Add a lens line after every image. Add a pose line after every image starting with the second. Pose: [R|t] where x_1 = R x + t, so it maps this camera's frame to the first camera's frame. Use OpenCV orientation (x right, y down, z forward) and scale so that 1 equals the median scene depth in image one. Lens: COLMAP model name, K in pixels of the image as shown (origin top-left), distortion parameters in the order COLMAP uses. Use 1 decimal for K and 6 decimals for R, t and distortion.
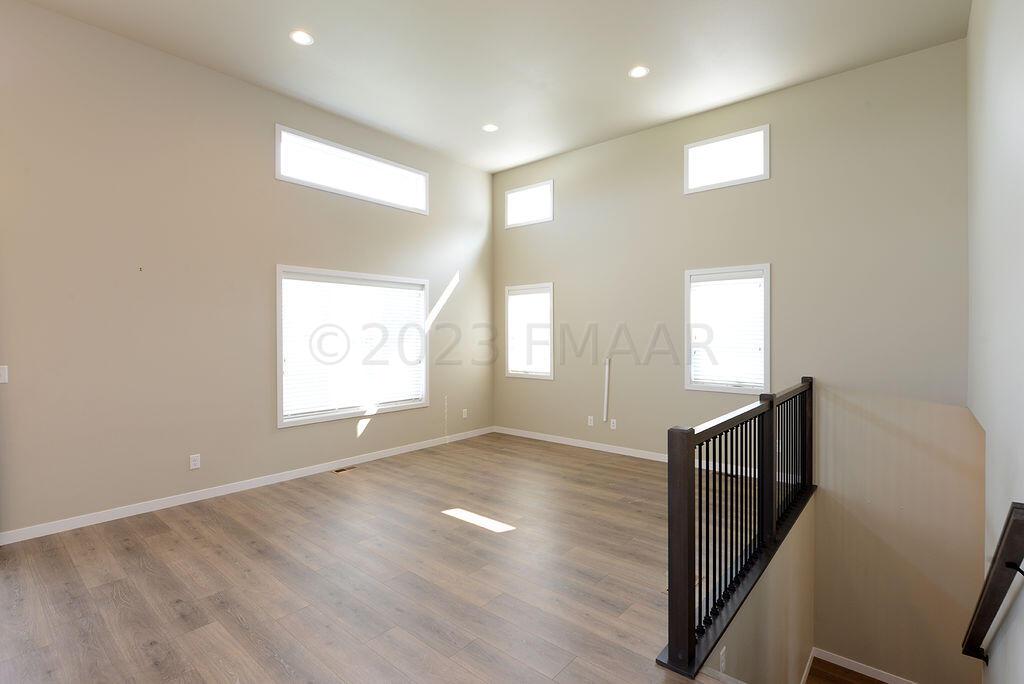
lens RADIAL K [[478.5, 0, 509.3], [0, 478.5, 338.6], [0, 0, 1]] dist [-0.001480, 0.000035]
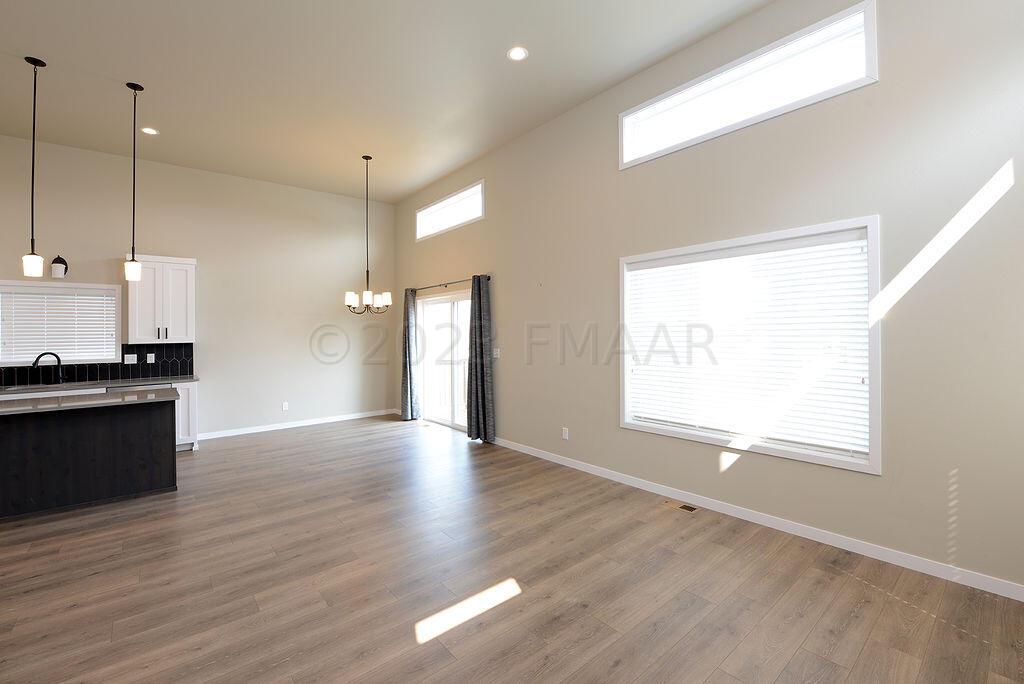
lens RADIAL K [[439.6, 0, 512.6], [0, 439.6, 327.6], [0, 0, 1]] dist [-0.018482, -0.001141]
pose [[-0.172510, 0.002877, -0.985004, 0.426660], [0.011548, 0.999933, 0.000898, -0.016927], [0.984940, -0.011220, -0.172532, 0.932307]]
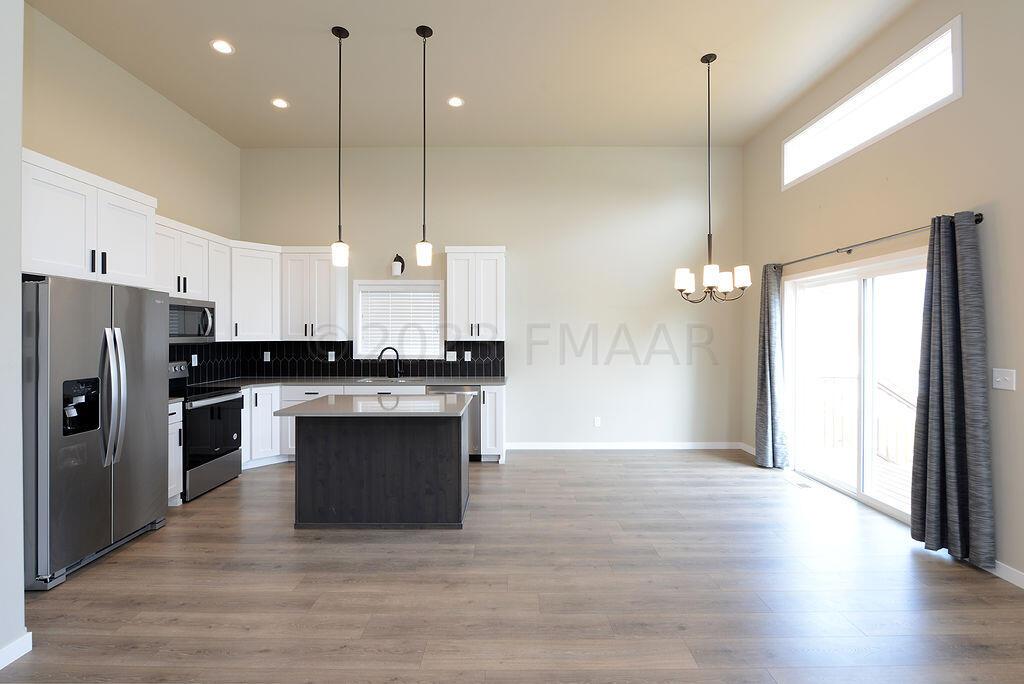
lens RADIAL K [[462.0, 0, 513.9], [0, 462.0, 326.9], [0, 0, 1]] dist [-0.013126, -0.000175]
pose [[-0.754960, -0.000011, -0.655770, 0.103093], [0.004708, 0.999974, -0.005437, -0.011825], [0.655754, -0.007193, -0.754941, 0.720924]]
